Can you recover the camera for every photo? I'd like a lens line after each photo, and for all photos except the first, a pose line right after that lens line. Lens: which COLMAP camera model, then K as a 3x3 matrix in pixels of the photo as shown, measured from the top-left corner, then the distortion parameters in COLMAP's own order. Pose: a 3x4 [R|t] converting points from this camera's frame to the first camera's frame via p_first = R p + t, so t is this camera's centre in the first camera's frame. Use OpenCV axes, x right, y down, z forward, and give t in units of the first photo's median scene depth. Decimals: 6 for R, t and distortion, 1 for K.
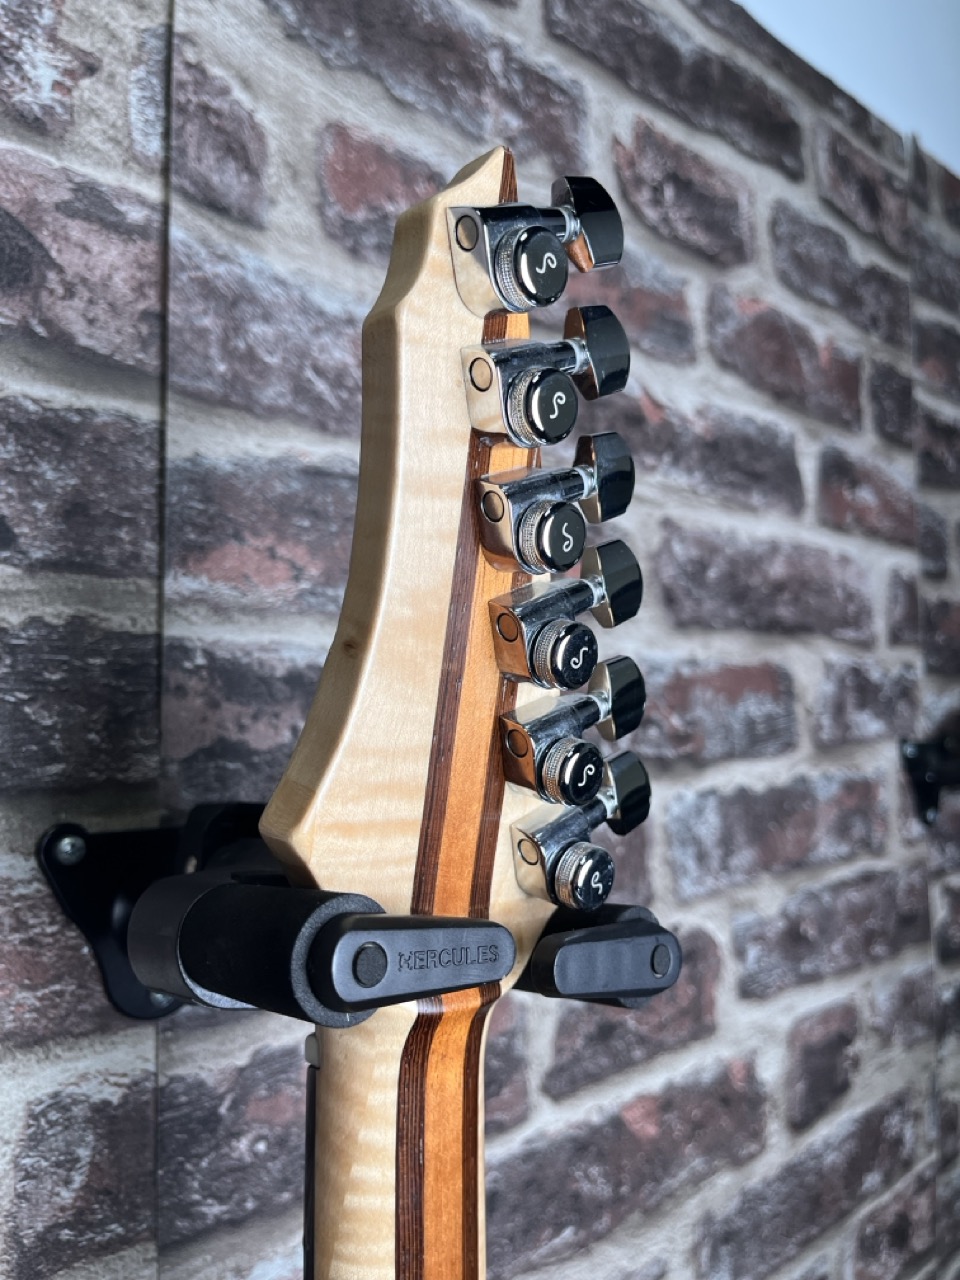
lens RADIAL K [[991.5, 0, 490.9], [0, 991.5, 637.7], [0, 0, 1]] dist [0.058507, -0.092869]
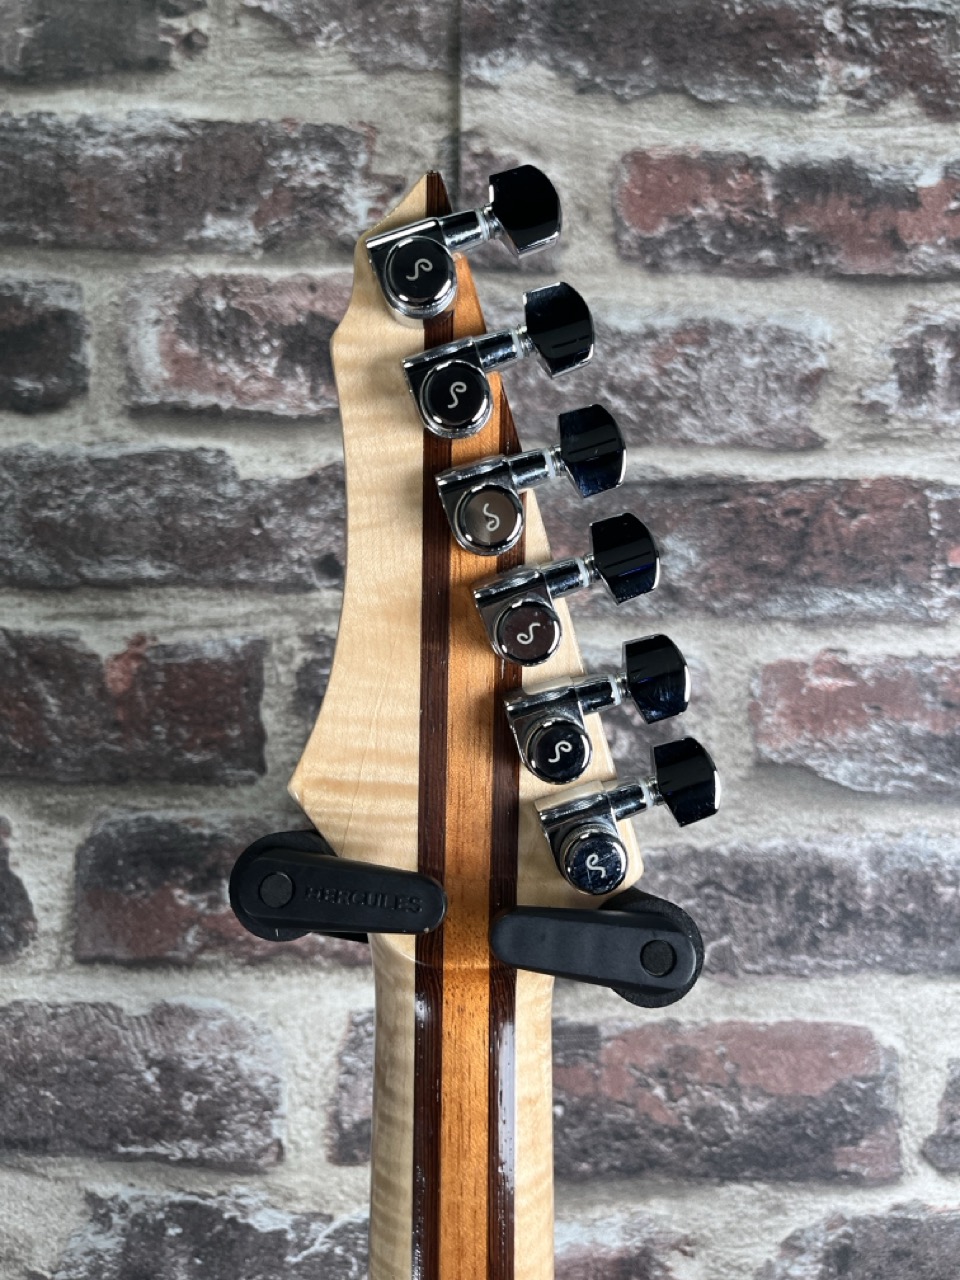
lens RADIAL K [[991.5, 0, 492.8], [0, 991.5, 636.6], [0, 0, 1]] dist [0.058507, -0.092869]
pose [[0.762973, -0.043753, -0.644948, 0.404644], [0.023116, 0.998915, -0.040420, 0.036073], [0.646017, 0.015931, 0.763157, 0.113790]]
